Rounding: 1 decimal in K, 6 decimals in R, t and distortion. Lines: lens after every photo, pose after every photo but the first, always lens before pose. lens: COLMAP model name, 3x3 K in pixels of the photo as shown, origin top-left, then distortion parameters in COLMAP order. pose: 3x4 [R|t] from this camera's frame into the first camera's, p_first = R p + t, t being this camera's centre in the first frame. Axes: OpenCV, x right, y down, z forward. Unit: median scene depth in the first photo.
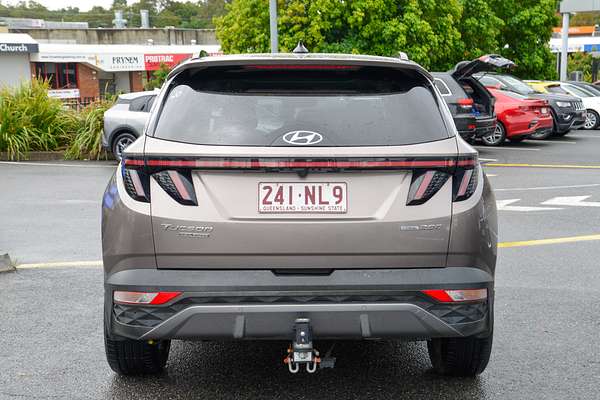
lens RADIAL K [[883.6, 0, 299.4], [0, 883.6, 199.0], [0, 0, 1]] dist [0.166362, 0.000000]
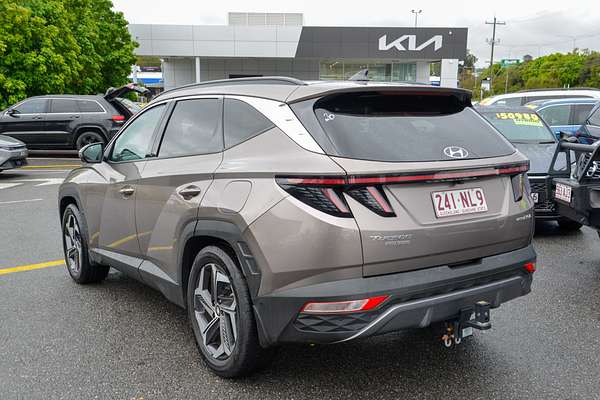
lens RADIAL K [[625.5, 0, 299.4], [0, 625.5, 203.5], [0, 0, 1]] dist [0.050416, 0.000000]
pose [[0.835946, -0.080141, 0.542929, -0.635335], [0.065010, 0.996775, 0.047037, -0.053431], [-0.544948, -0.004024, 0.838460, 0.393927]]
